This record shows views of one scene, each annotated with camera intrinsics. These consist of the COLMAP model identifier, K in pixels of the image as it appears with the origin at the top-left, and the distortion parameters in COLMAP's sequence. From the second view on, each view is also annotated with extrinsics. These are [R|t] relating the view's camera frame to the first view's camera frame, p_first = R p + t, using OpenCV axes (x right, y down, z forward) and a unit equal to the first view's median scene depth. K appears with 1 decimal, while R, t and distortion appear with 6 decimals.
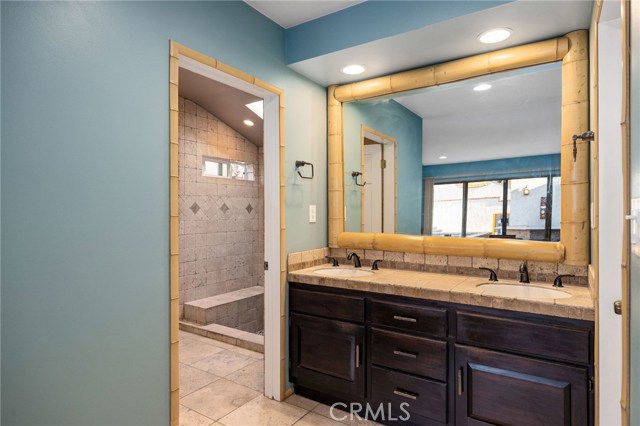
lens RADIAL K [[369.9, 0, 320.0], [0, 369.9, 213.0], [0, 0, 1]] dist [-0.000586, -0.000082]
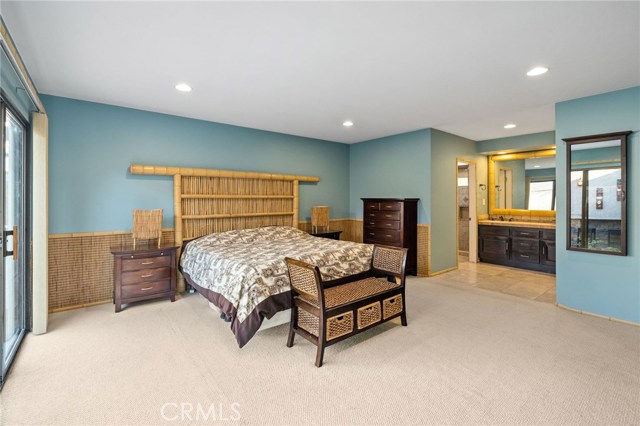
lens RADIAL K [[291.7, 0, 320.3], [0, 291.7, 196.0], [0, 0, 1]] dist [0.000294, 0.000065]
pose [[0.953162, 0.002102, -0.302454, -0.558873], [0.000471, 0.999964, 0.008434, -0.065145], [0.302461, -0.008181, 0.953127, -1.577308]]
